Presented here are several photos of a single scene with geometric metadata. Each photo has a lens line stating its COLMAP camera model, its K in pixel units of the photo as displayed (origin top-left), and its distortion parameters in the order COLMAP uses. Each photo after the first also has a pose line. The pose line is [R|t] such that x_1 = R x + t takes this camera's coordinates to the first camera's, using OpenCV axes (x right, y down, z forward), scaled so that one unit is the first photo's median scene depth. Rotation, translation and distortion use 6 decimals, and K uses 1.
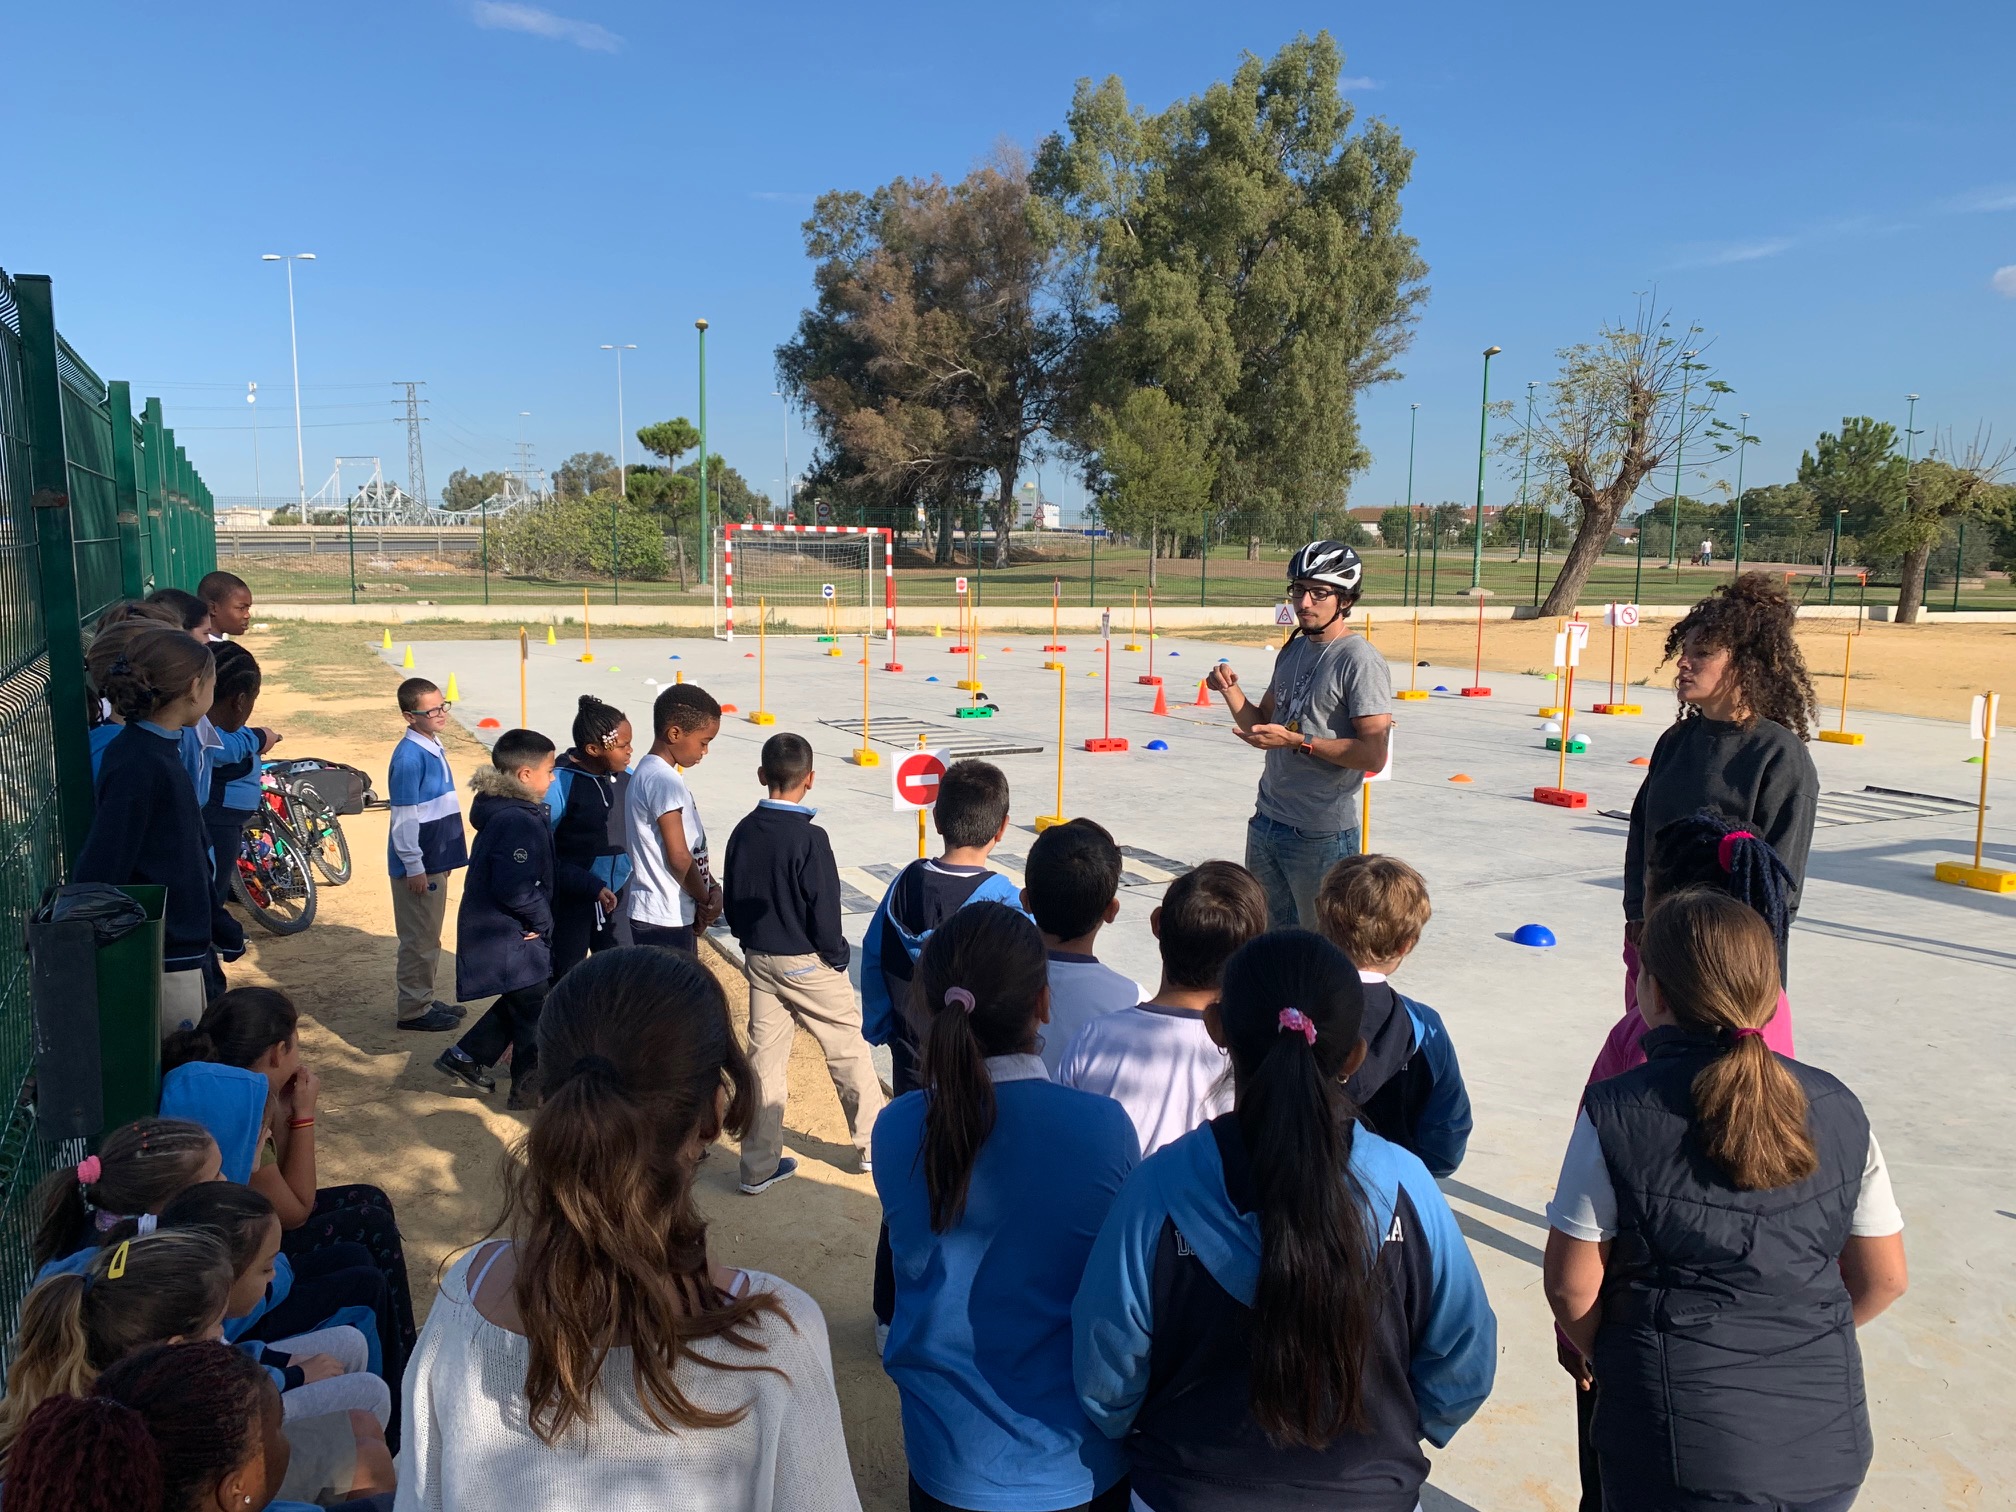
lens RADIAL K [[1518.9, 0, 995.0], [0, 1518.9, 759.5], [0, 0, 1]] dist [0.028518, -0.023032]
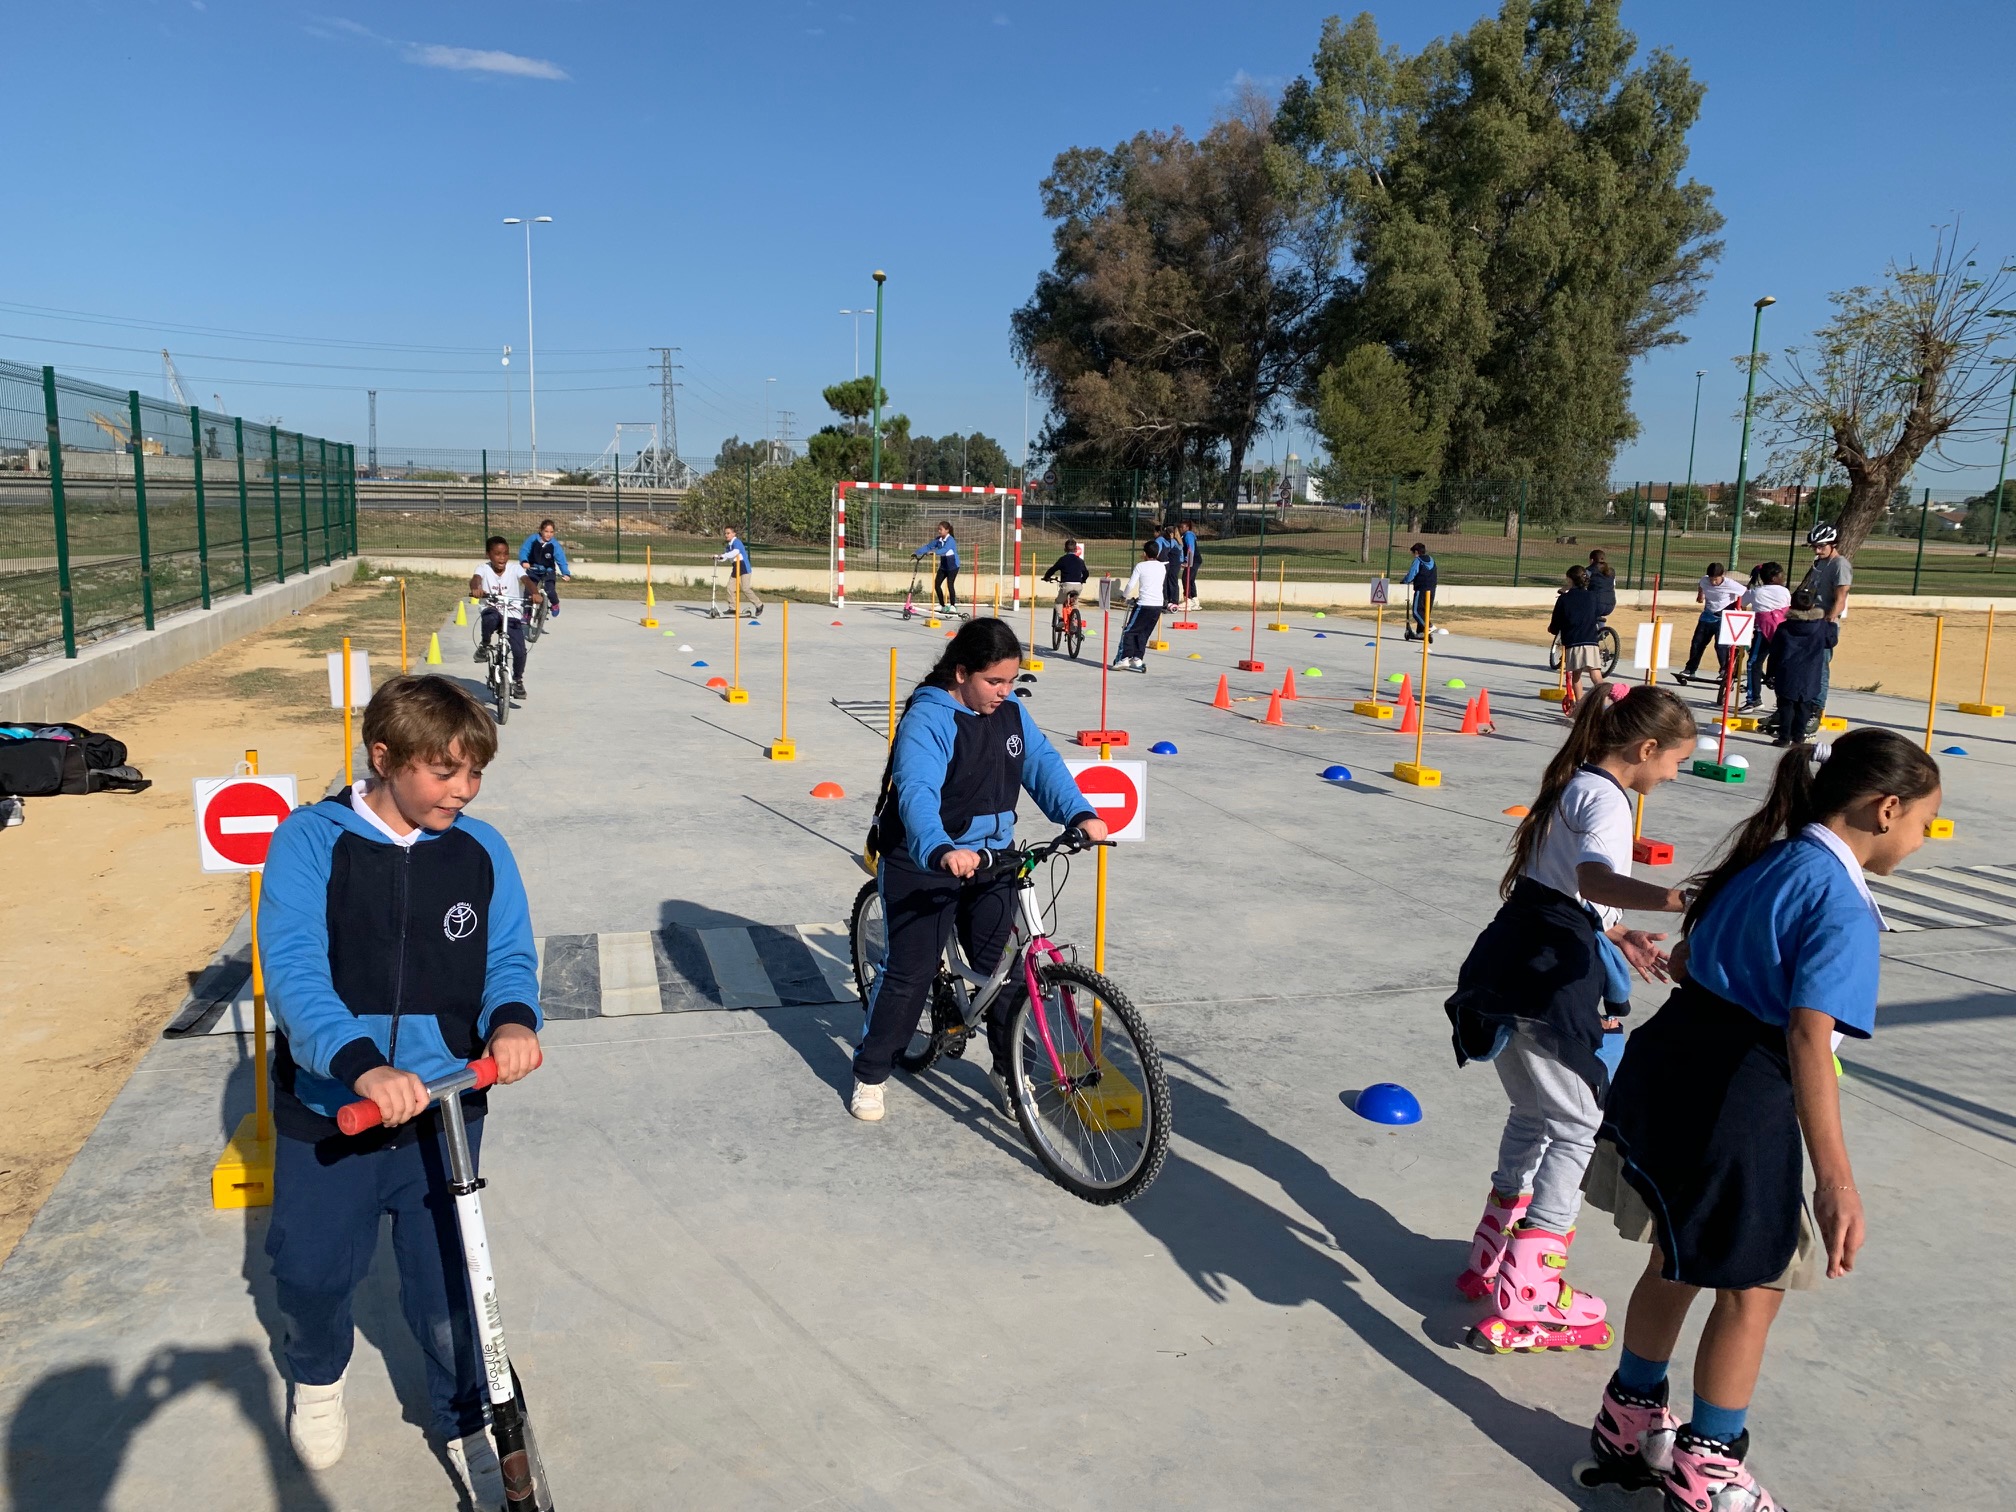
lens RADIAL K [[1527.5, 0, 1008.0], [0, 1527.5, 756.0], [0, 0, 1]] dist [0.013228, 0.001812]
pose [[0.986461, 0.043099, -0.158233, 0.029195], [-0.040774, 0.999008, 0.017914, -0.003138], [0.158848, -0.011219, 0.987239, 0.035754]]
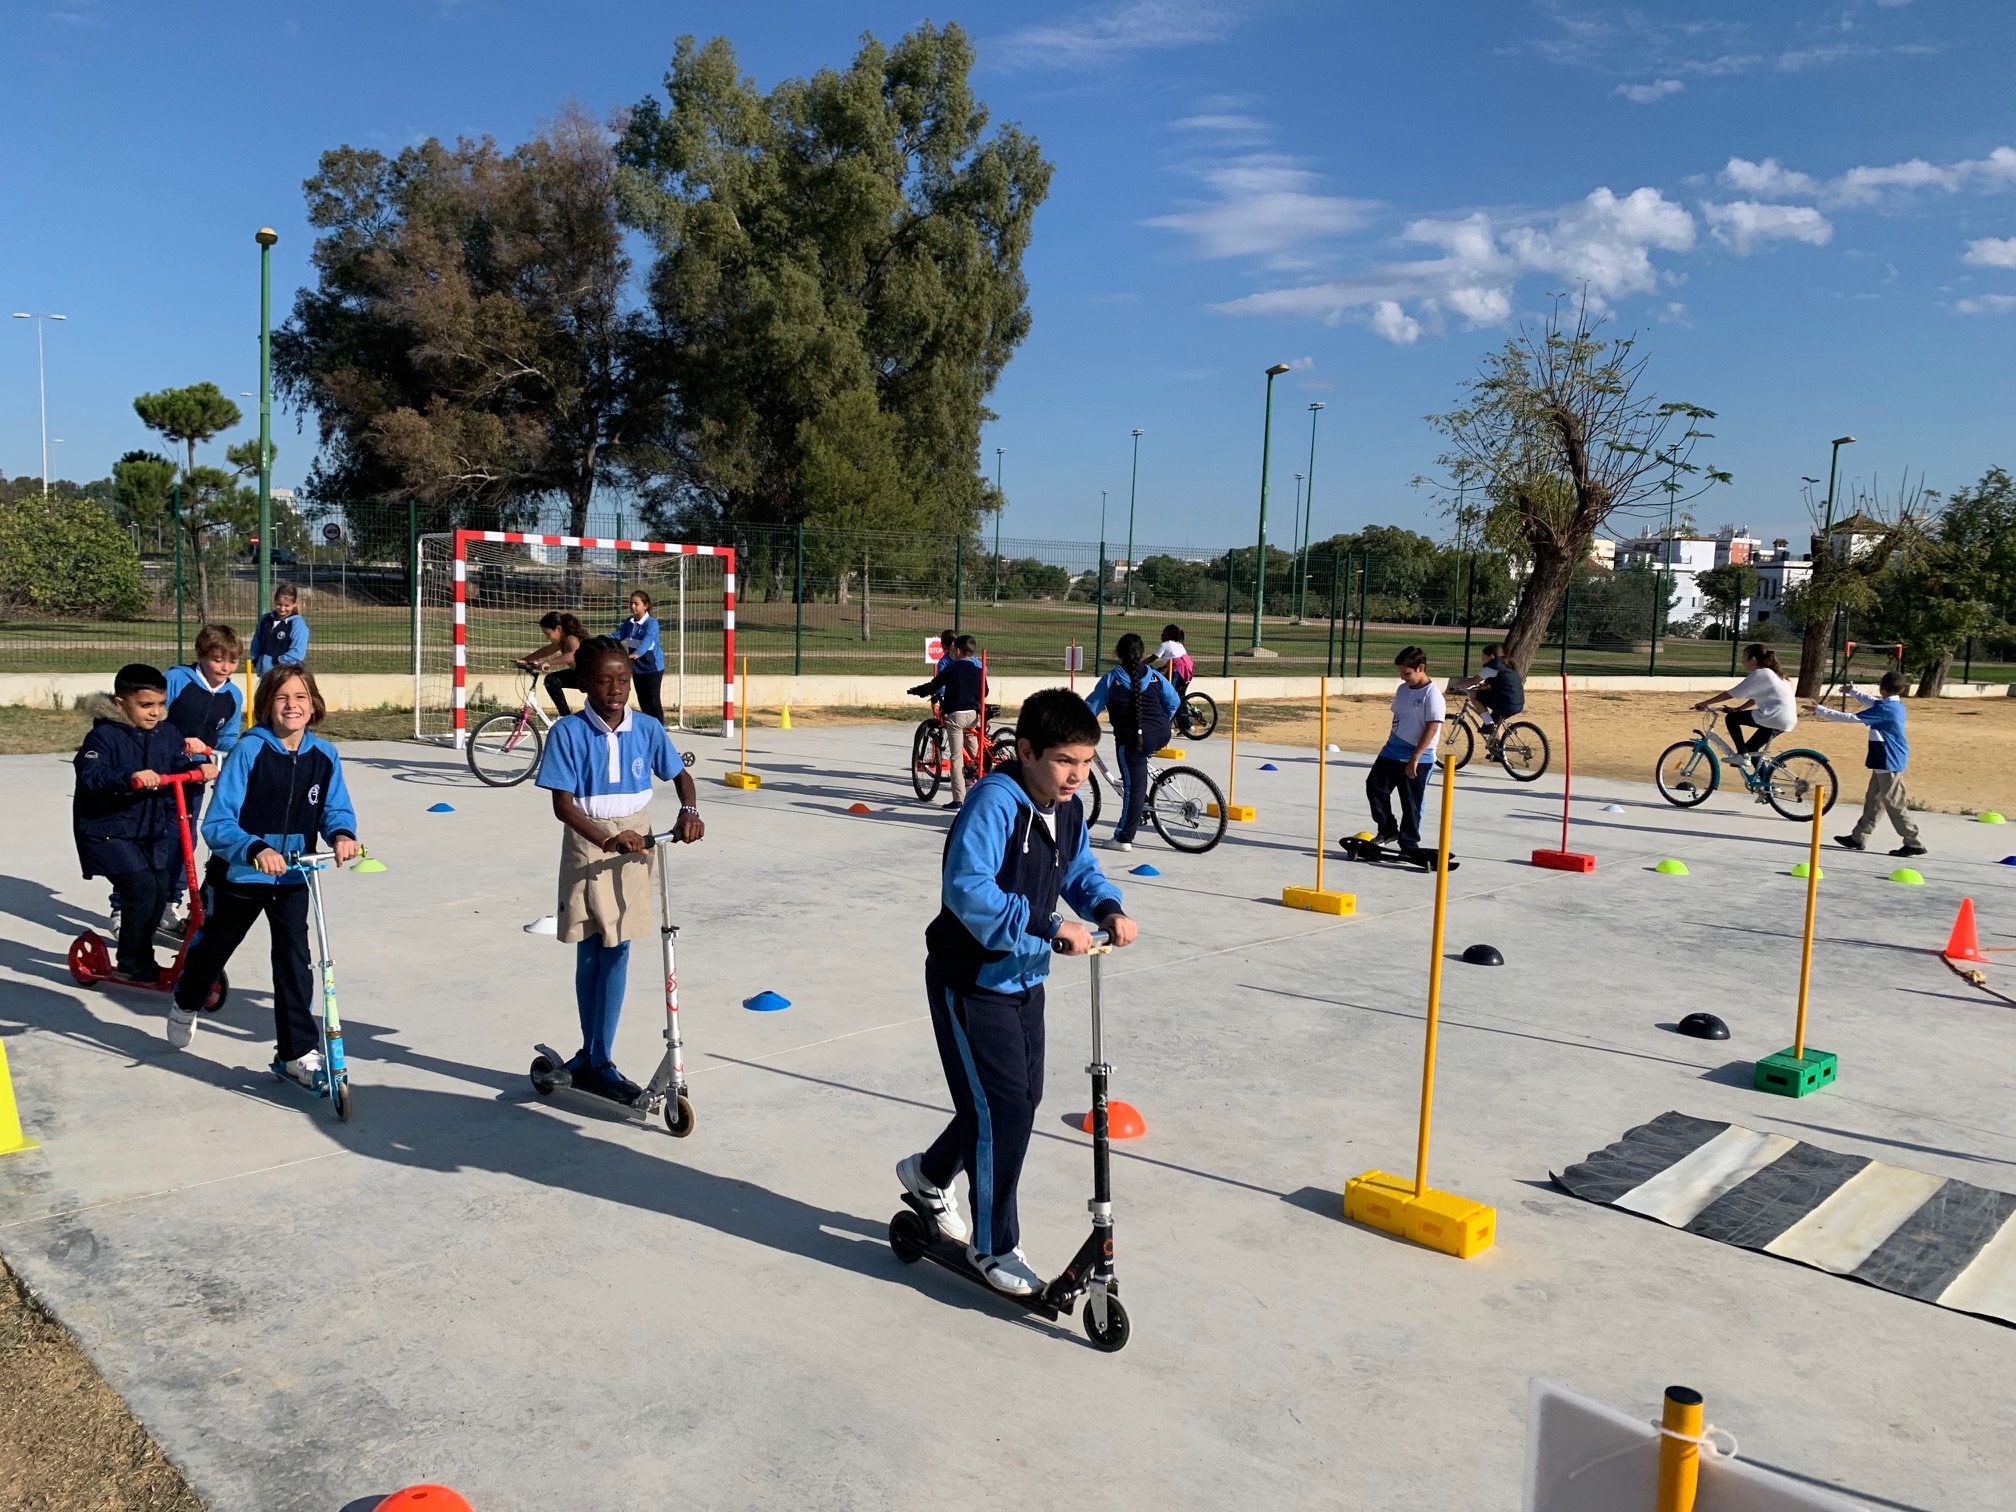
lens RADIAL K [[1502.3, 0, 962.3], [0, 1502.3, 743.7], [0, 0, 1]] dist [0.115823, -0.235780]
pose [[0.948634, -0.007707, 0.316281, -0.066006], [0.019805, 0.999189, -0.035053, -0.021148], [-0.315755, 0.039516, 0.948018, 0.164011]]
